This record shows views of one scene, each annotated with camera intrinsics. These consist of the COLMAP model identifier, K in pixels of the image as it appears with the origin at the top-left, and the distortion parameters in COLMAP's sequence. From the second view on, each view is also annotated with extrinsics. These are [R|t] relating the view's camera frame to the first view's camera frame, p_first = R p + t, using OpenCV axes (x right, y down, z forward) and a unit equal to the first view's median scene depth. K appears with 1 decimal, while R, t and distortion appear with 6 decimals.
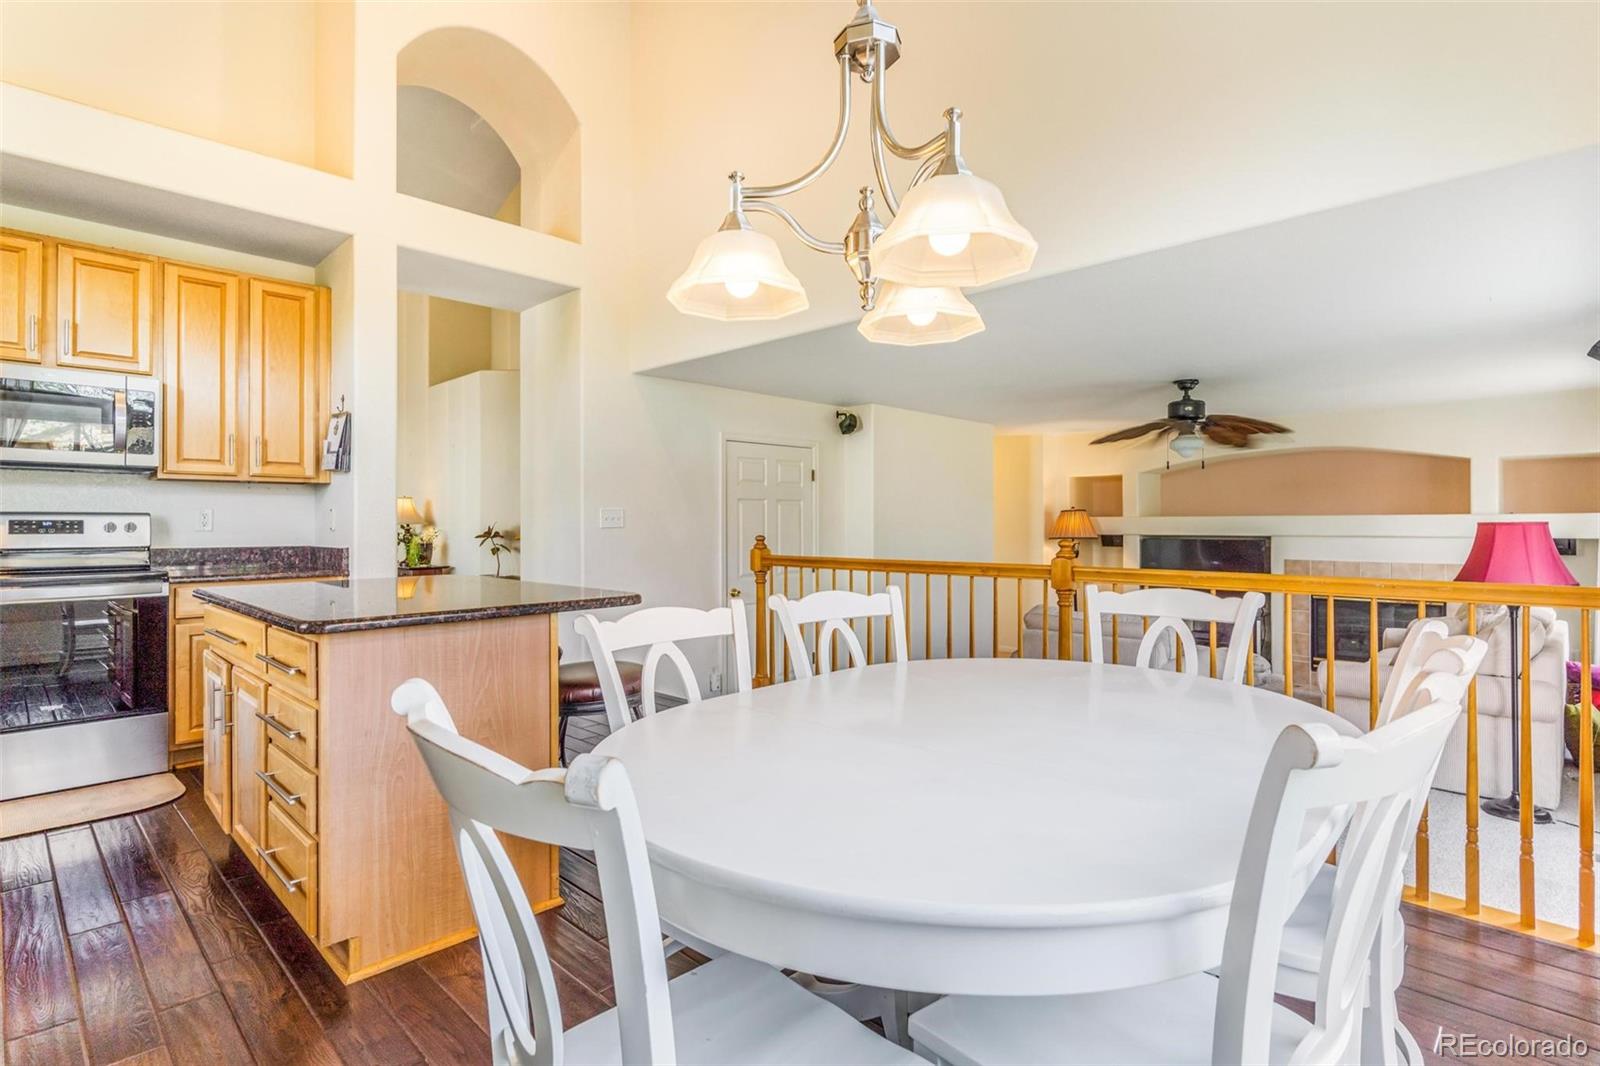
lens RADIAL K [[798.3, 0, 788.4], [0, 798.3, 527.2], [0, 0, 1]] dist [-0.001132, -0.001938]
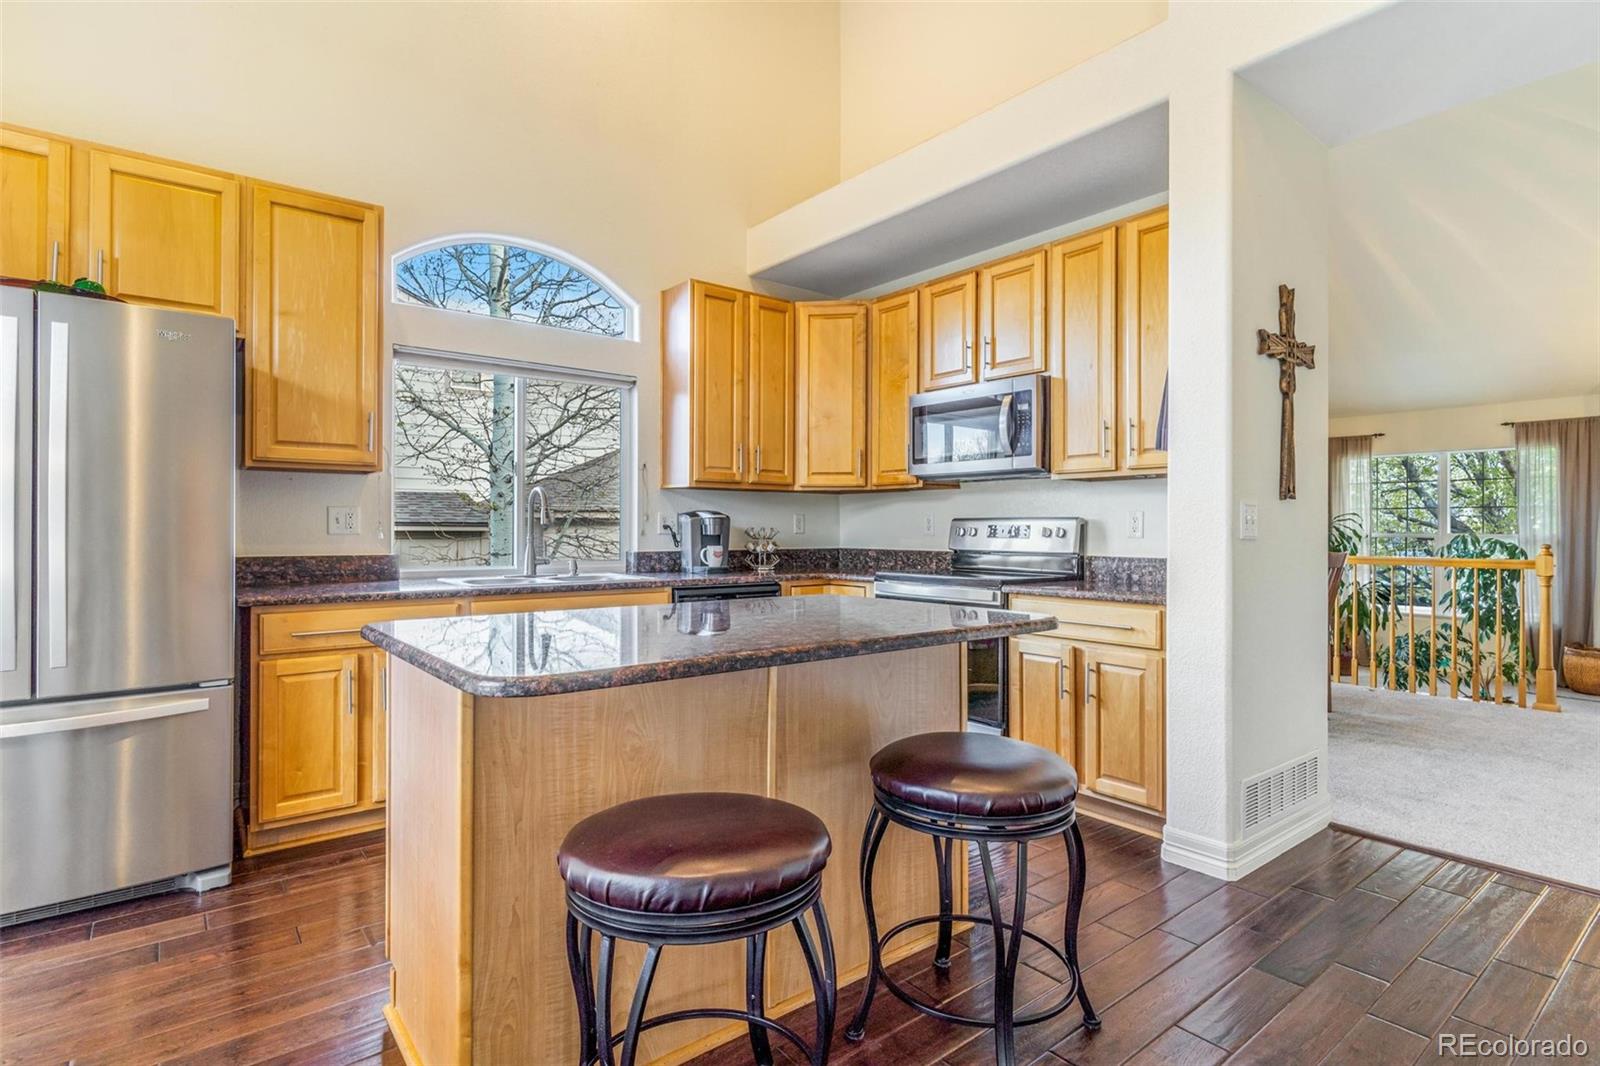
lens RADIAL K [[798.3, 0, 788.4], [0, 798.3, 527.2], [0, 0, 1]] dist [-0.001132, -0.001938]
pose [[-0.127364, 0.001341, -0.991855, 0.165033], [0.002372, 0.999997, 0.001048, -0.008393], [0.991853, -0.002219, -0.127367, 0.790705]]
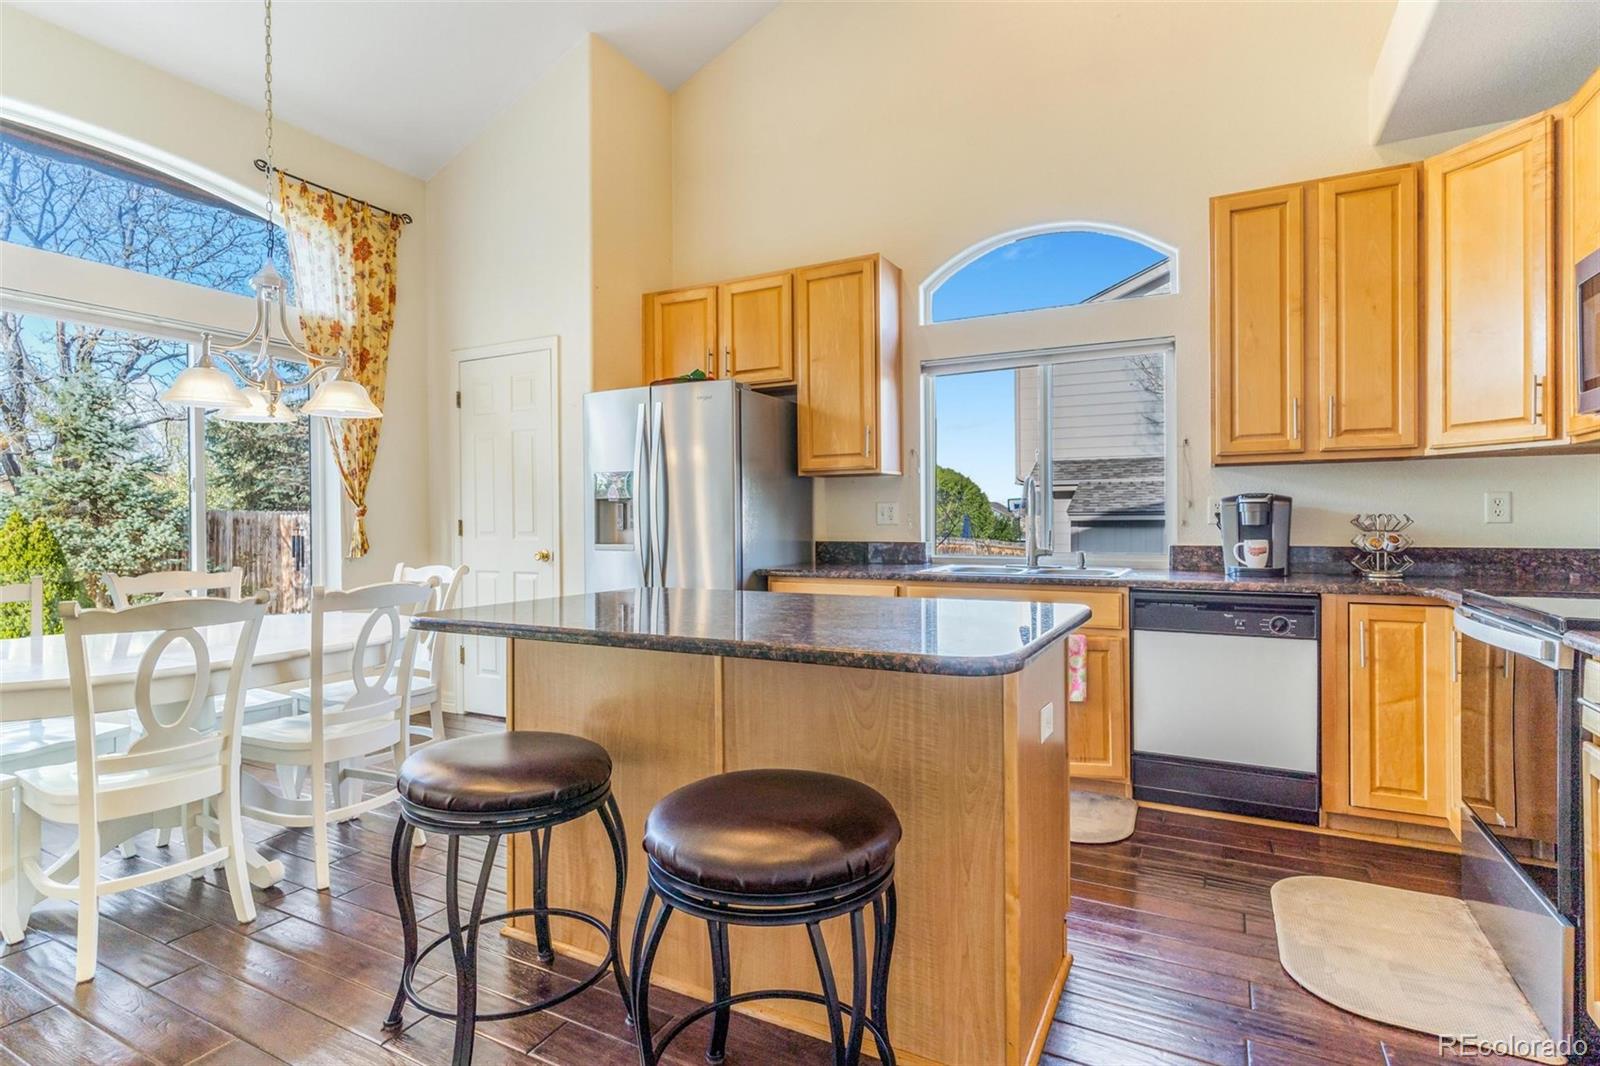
lens RADIAL K [[798.3, 0, 788.4], [0, 798.3, 527.2], [0, 0, 1]] dist [-0.001132, -0.001938]
pose [[-0.958985, 0.012219, -0.283192, -0.200481], [0.011042, 0.999922, 0.005755, -0.004850], [0.283241, 0.002392, -0.959046, 1.189638]]
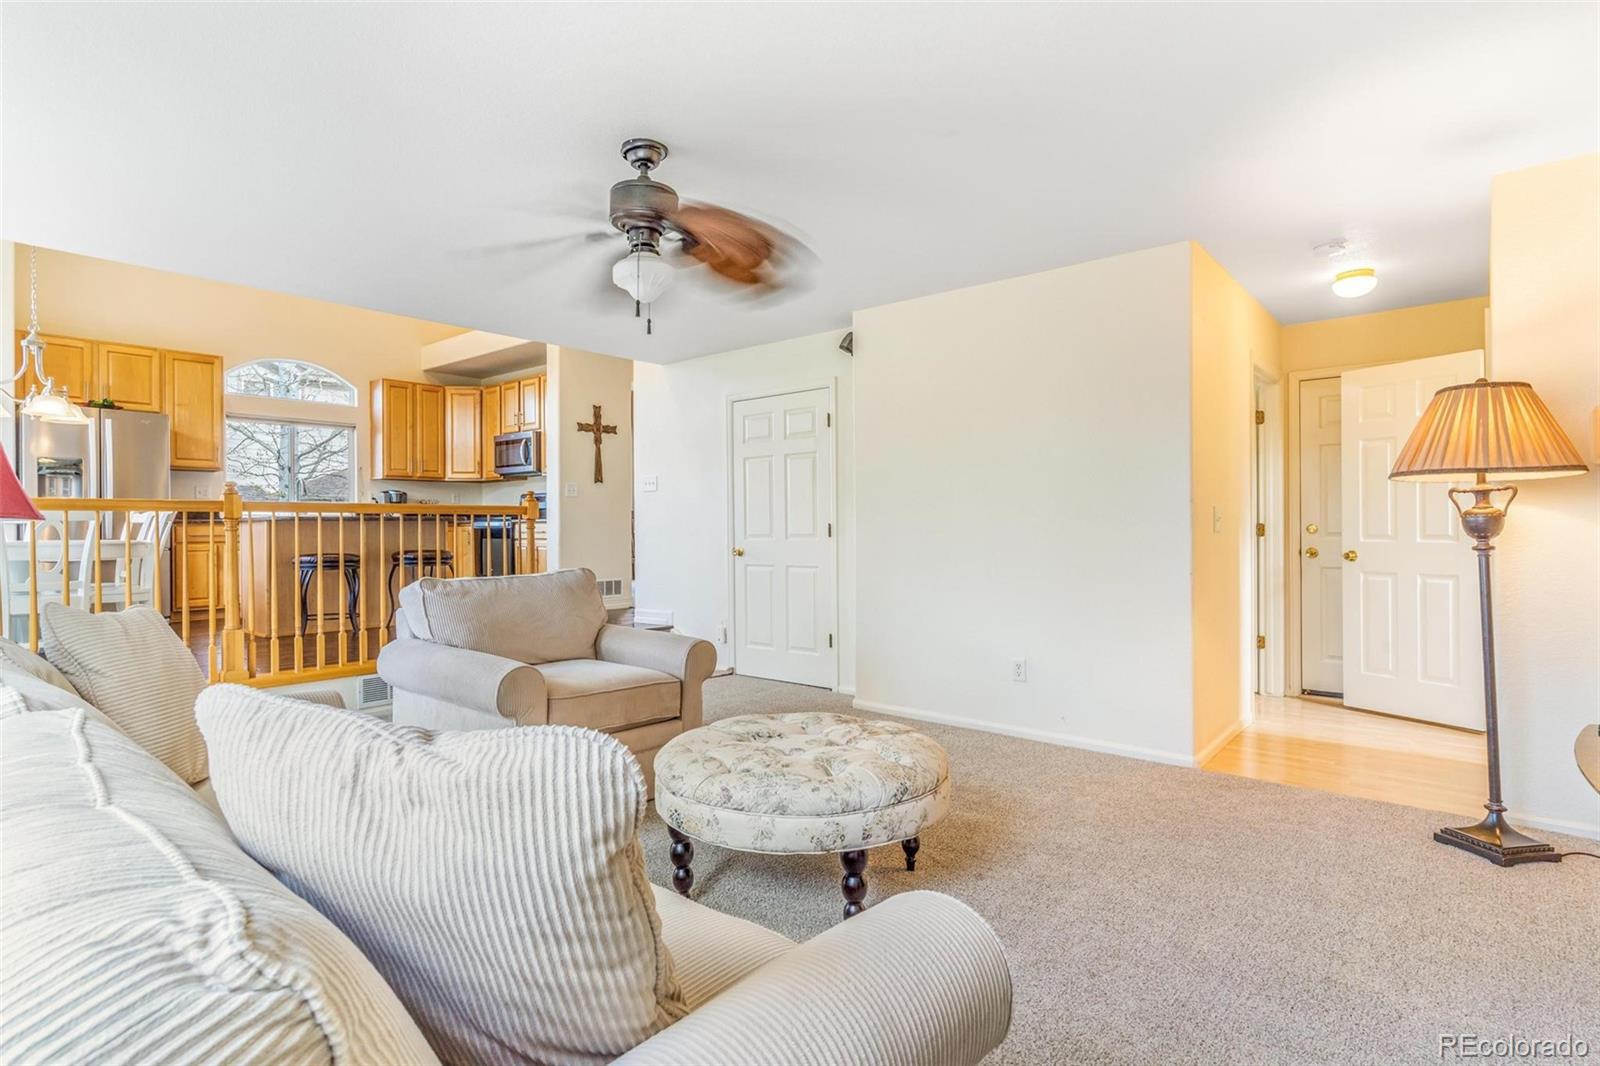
lens RADIAL K [[798.3, 0, 788.4], [0, 798.3, 527.2], [0, 0, 1]] dist [-0.001132, -0.001938]
pose [[0.078661, 0.003797, -0.996894, 1.387006], [0.010064, 0.999939, 0.004603, 0.072408], [0.996851, -0.010395, 0.078618, 1.452741]]
